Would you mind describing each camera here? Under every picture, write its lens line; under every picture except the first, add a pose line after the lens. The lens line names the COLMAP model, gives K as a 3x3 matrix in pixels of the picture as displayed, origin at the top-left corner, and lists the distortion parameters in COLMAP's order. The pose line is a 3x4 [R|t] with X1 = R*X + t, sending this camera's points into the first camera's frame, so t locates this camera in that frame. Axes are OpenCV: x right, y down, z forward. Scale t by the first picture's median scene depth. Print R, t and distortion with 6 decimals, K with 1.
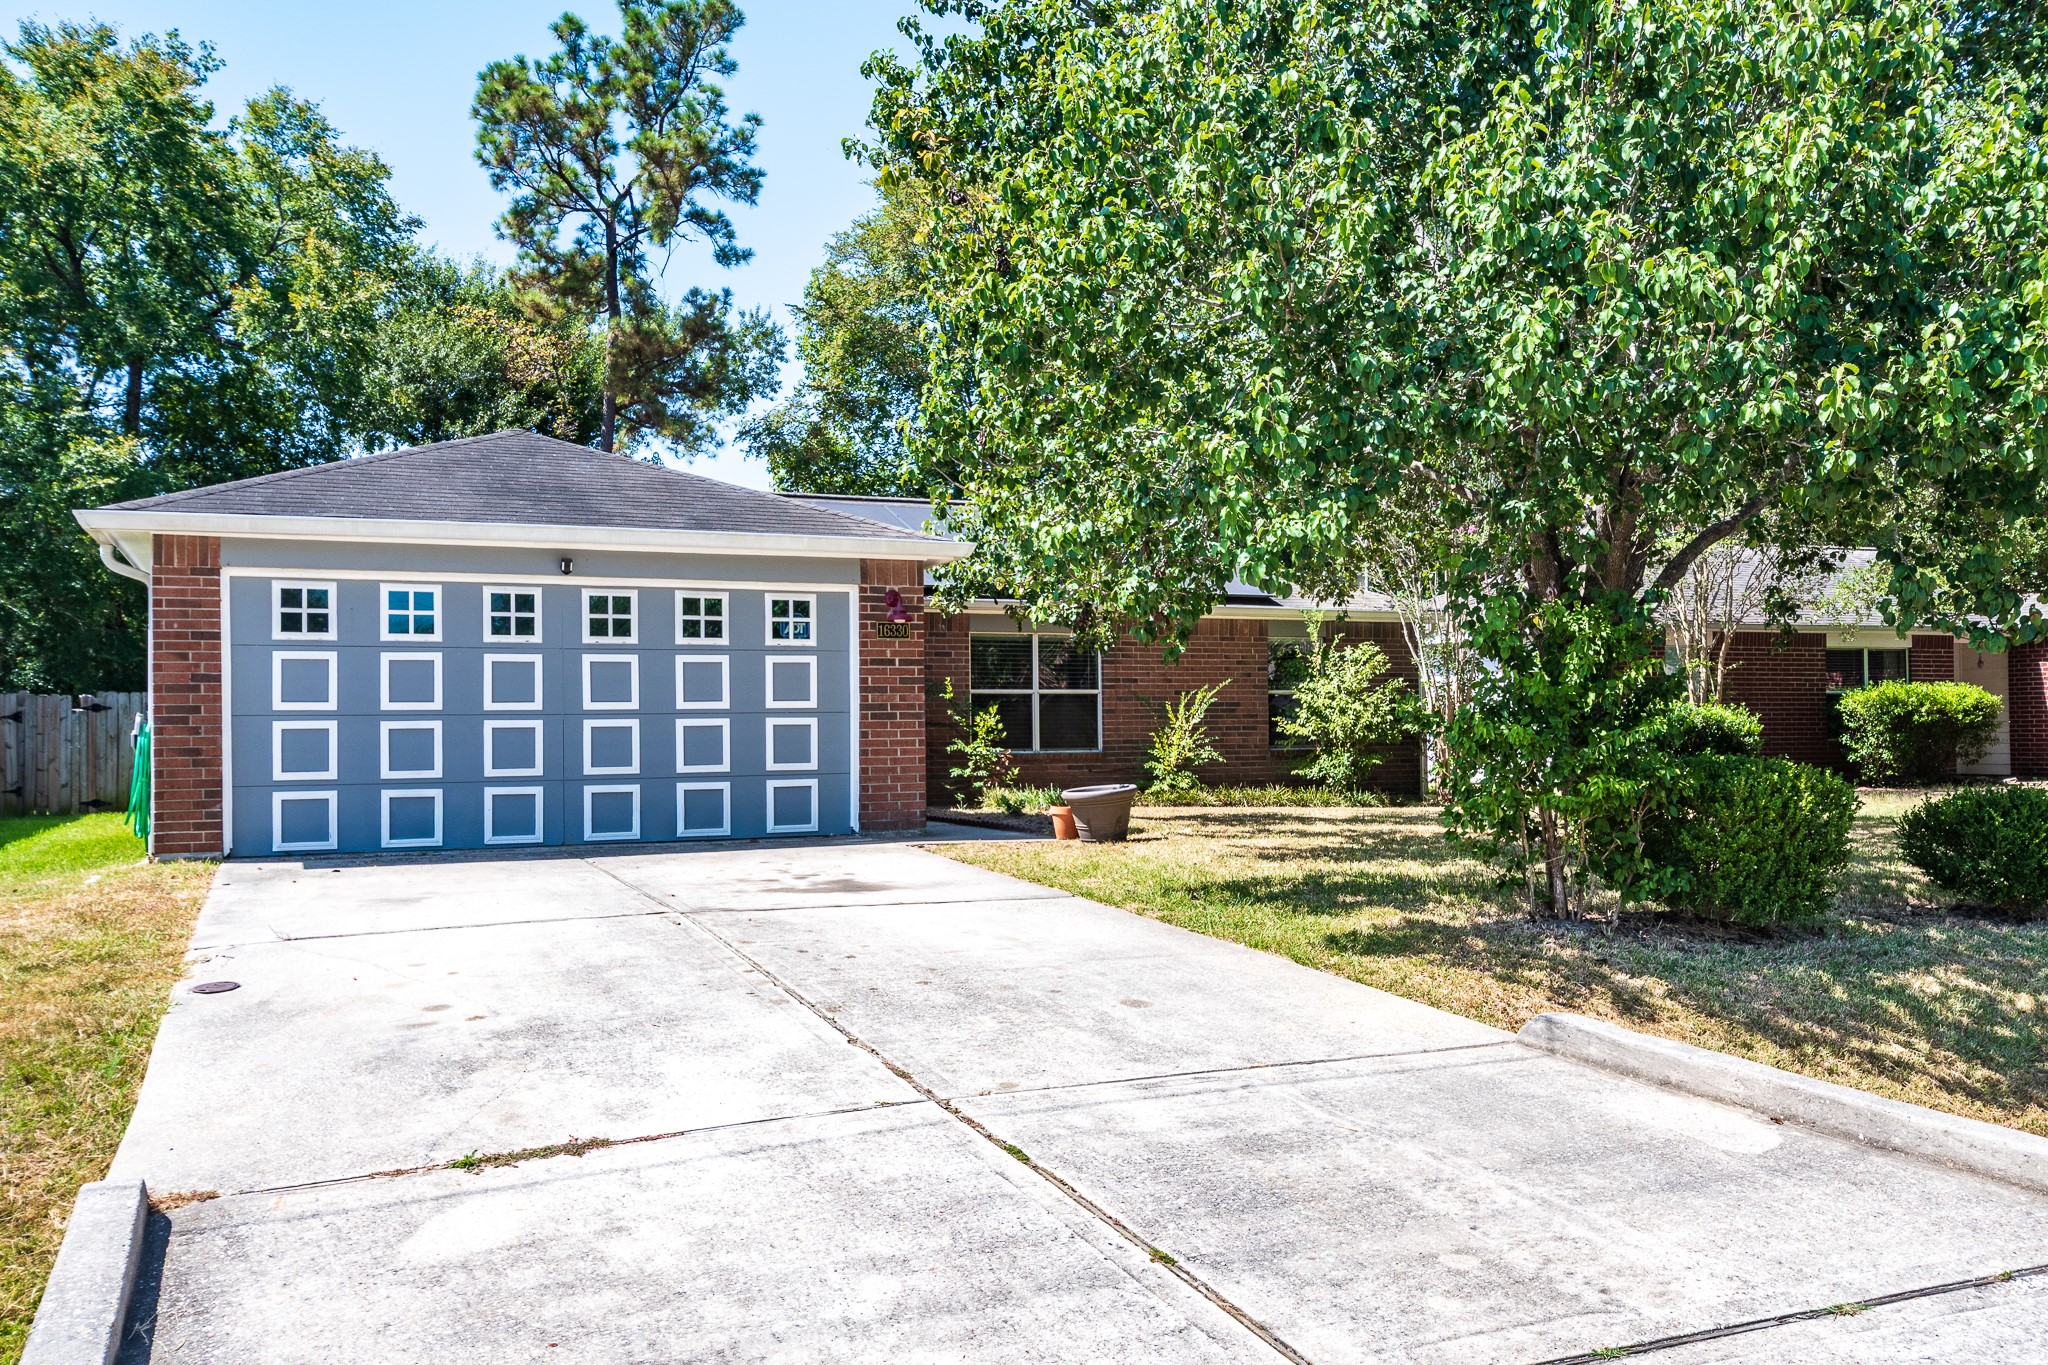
lens RADIAL K [[1709.4, 0, 1024.8], [0, 1709.4, 682.6], [0, 0, 1]] dist [0.003789, -0.015364]
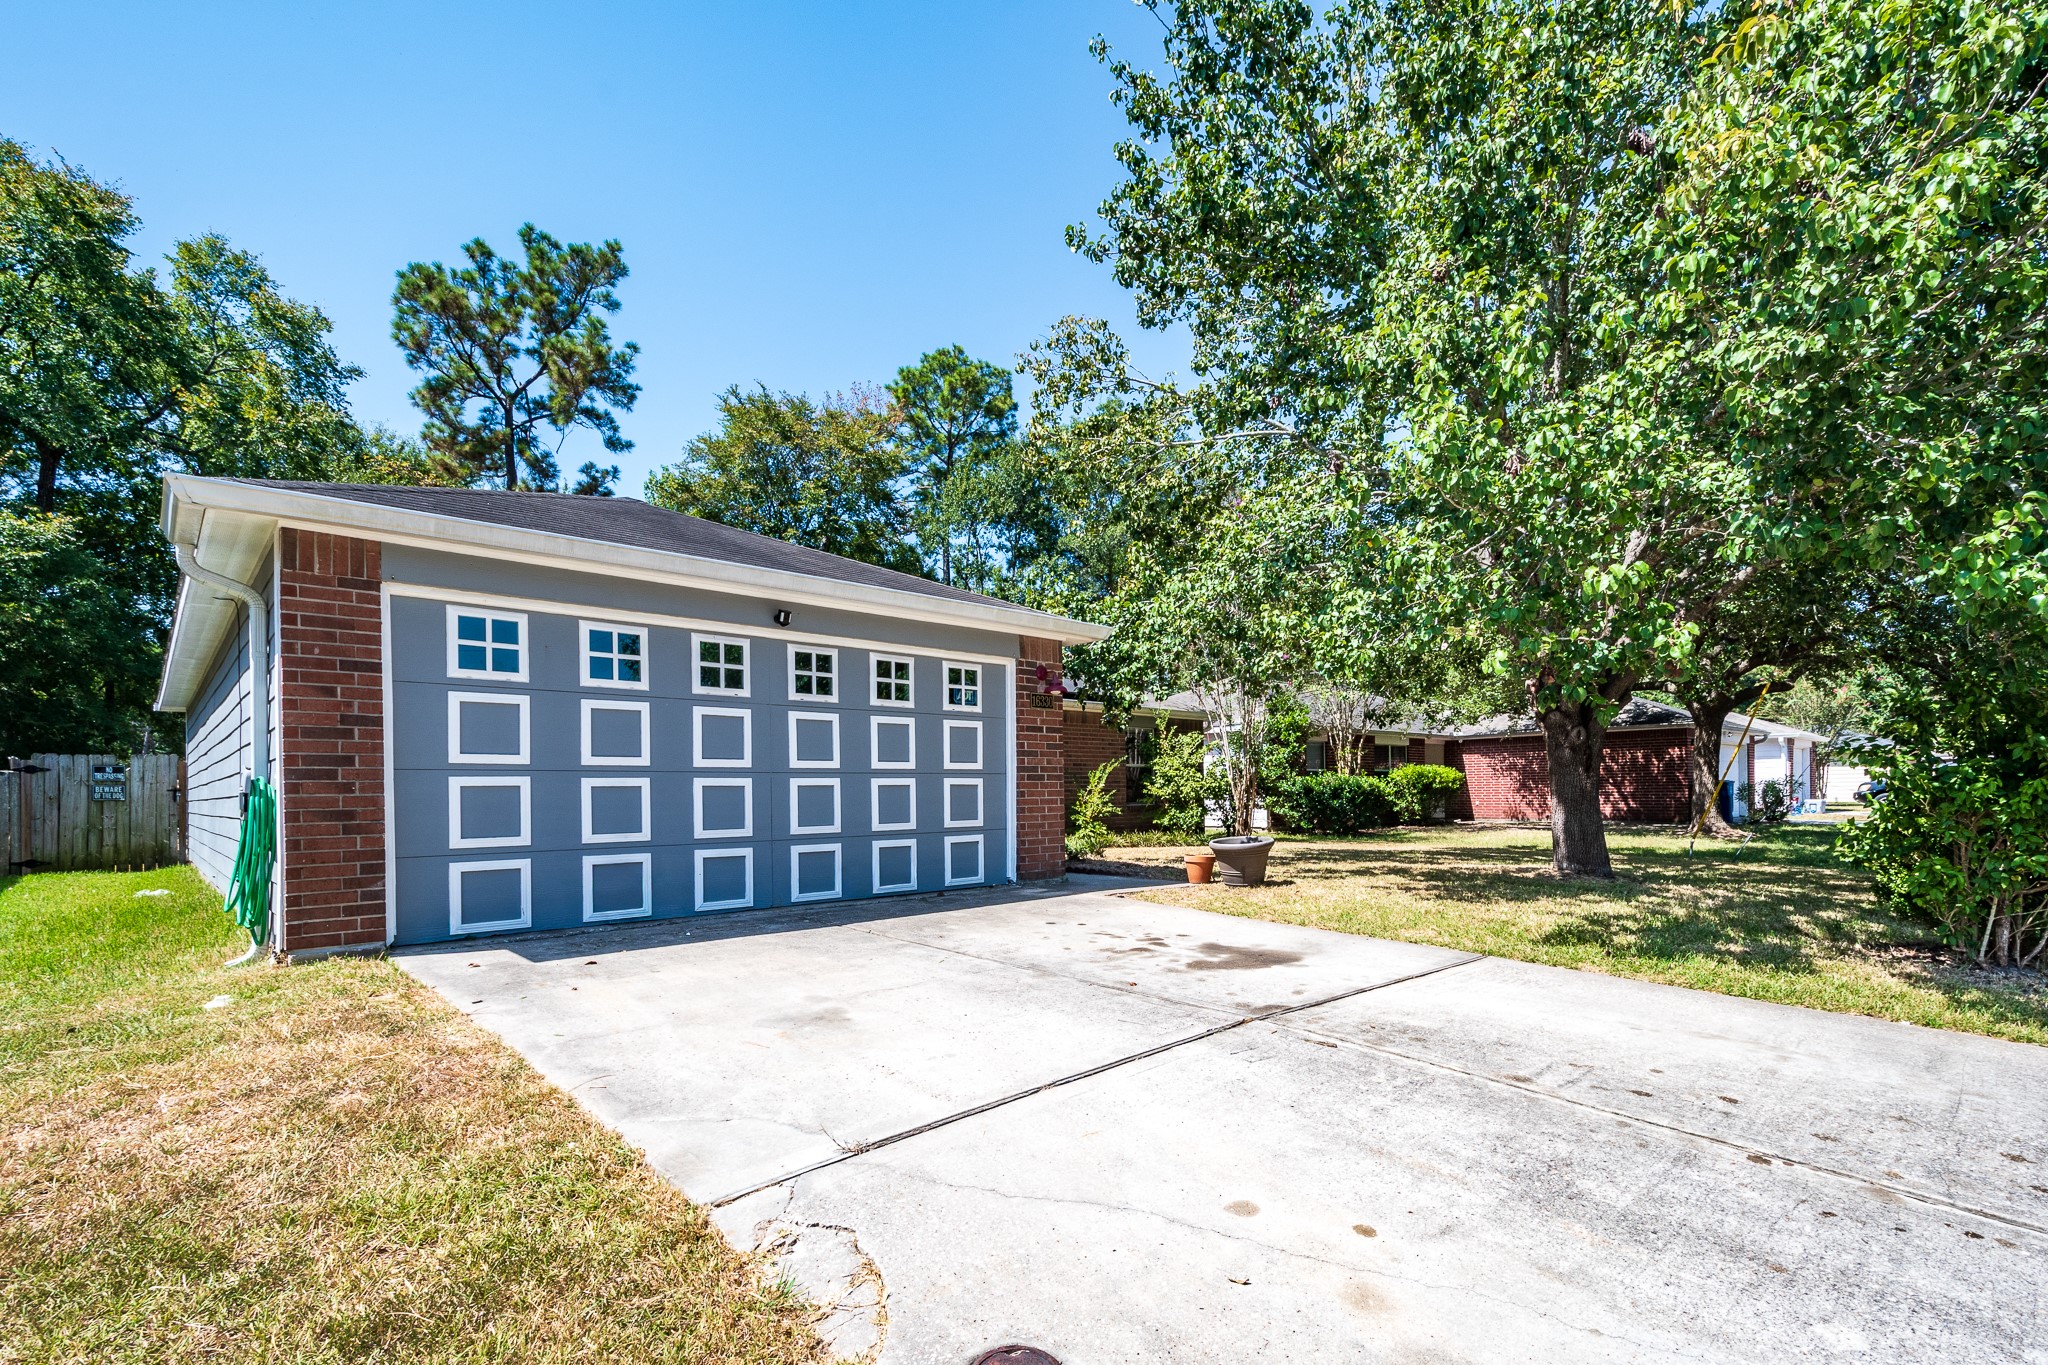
lens RADIAL K [[959.8, 0, 1076.4], [0, 959.8, 781.3], [0, 0, 1]] dist [0.001456, -0.000140]
pose [[0.932930, 0.006098, 0.360007, -0.195012], [-0.012084, 0.999824, 0.014381, 0.008781], [-0.359856, -0.017767, 0.932839, 0.277497]]
